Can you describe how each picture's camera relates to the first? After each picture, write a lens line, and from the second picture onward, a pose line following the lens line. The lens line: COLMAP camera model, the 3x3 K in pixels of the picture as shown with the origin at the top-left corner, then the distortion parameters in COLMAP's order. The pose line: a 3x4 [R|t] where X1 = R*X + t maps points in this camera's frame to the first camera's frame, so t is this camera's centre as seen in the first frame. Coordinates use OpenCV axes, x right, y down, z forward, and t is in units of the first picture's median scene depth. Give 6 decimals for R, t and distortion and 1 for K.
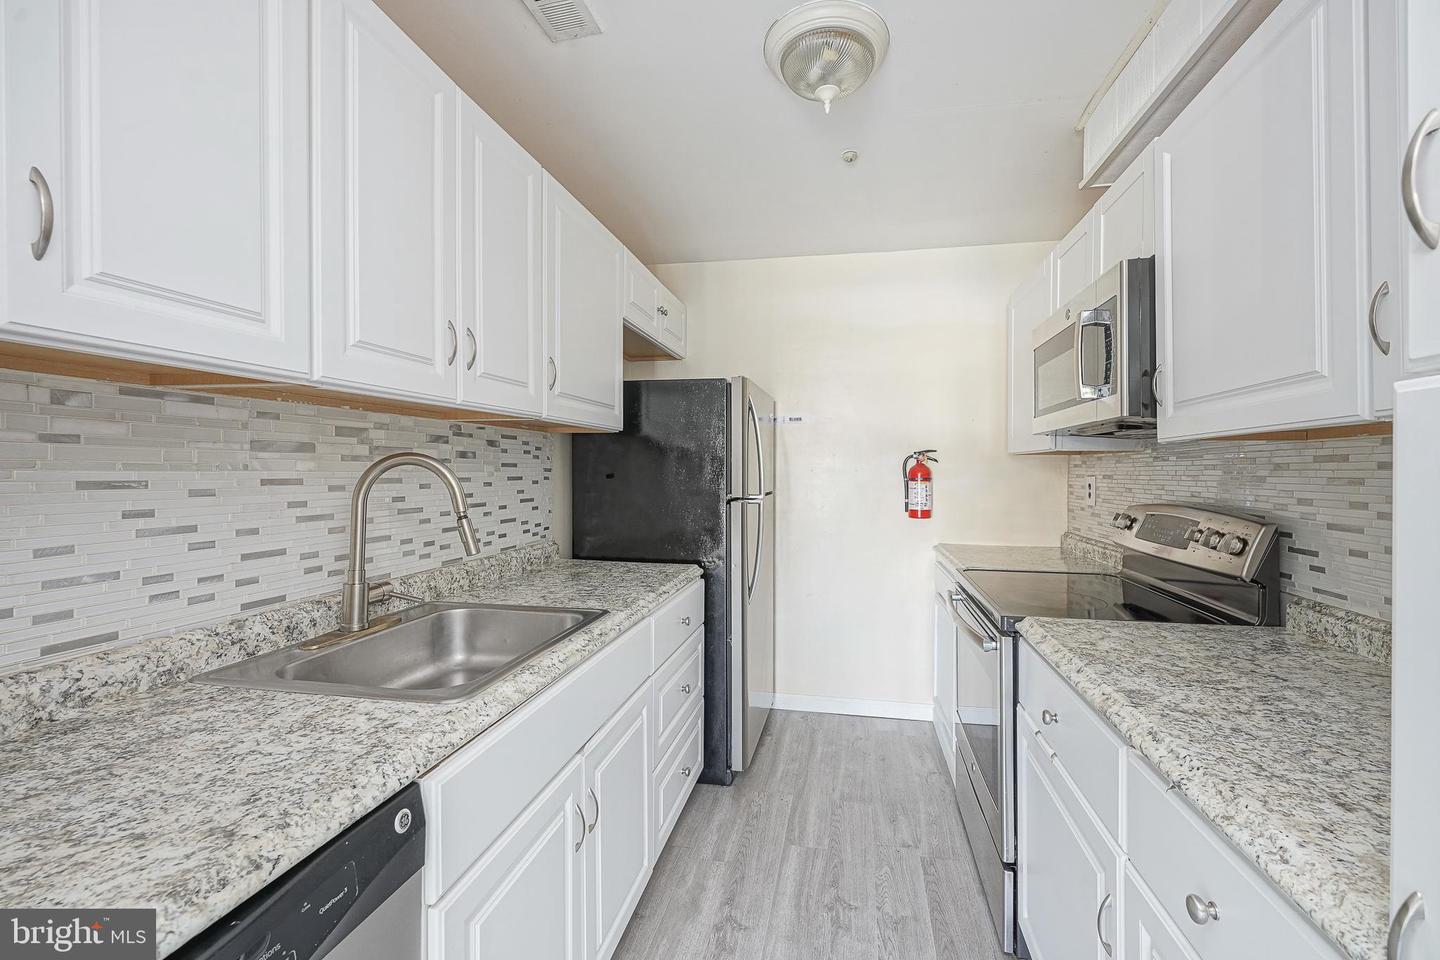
lens RADIAL K [[628.5, 0, 724.0], [0, 628.5, 463.7], [0, 0, 1]] dist [0.000974, 0.000230]
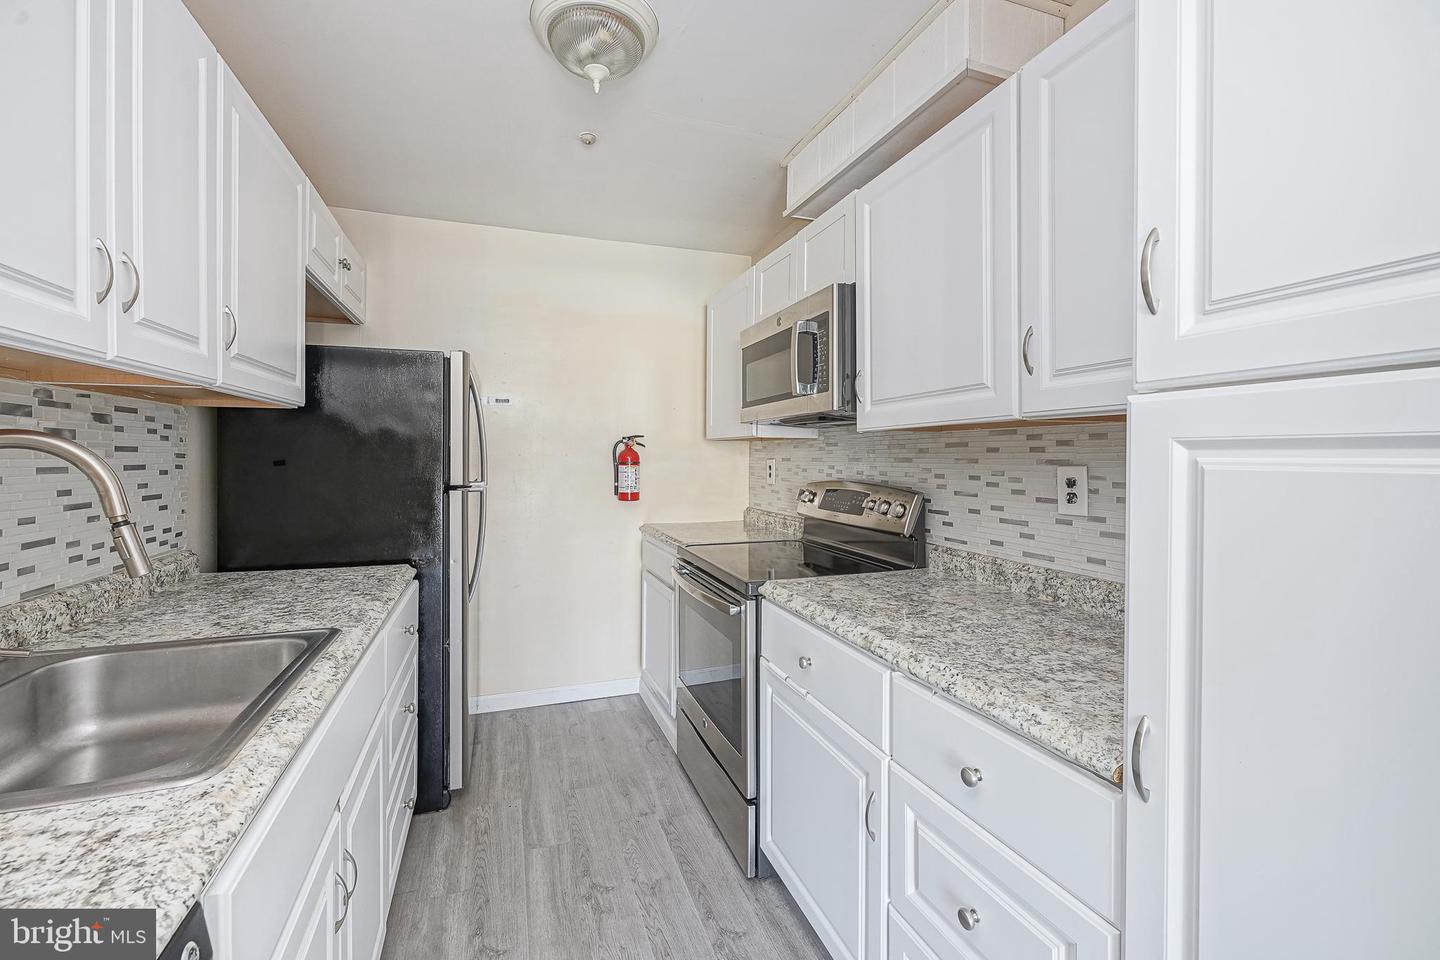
lens RADIAL K [[629.7, 0, 719.6], [0, 629.7, 450.5], [0, 0, 1]] dist [0.001220, 0.000342]
pose [[0.858625, 0.000114, 0.512605, -0.158288], [-0.001586, 0.999996, 0.002434, 0.001389], [-0.512602, -0.002903, 0.858621, 0.045268]]
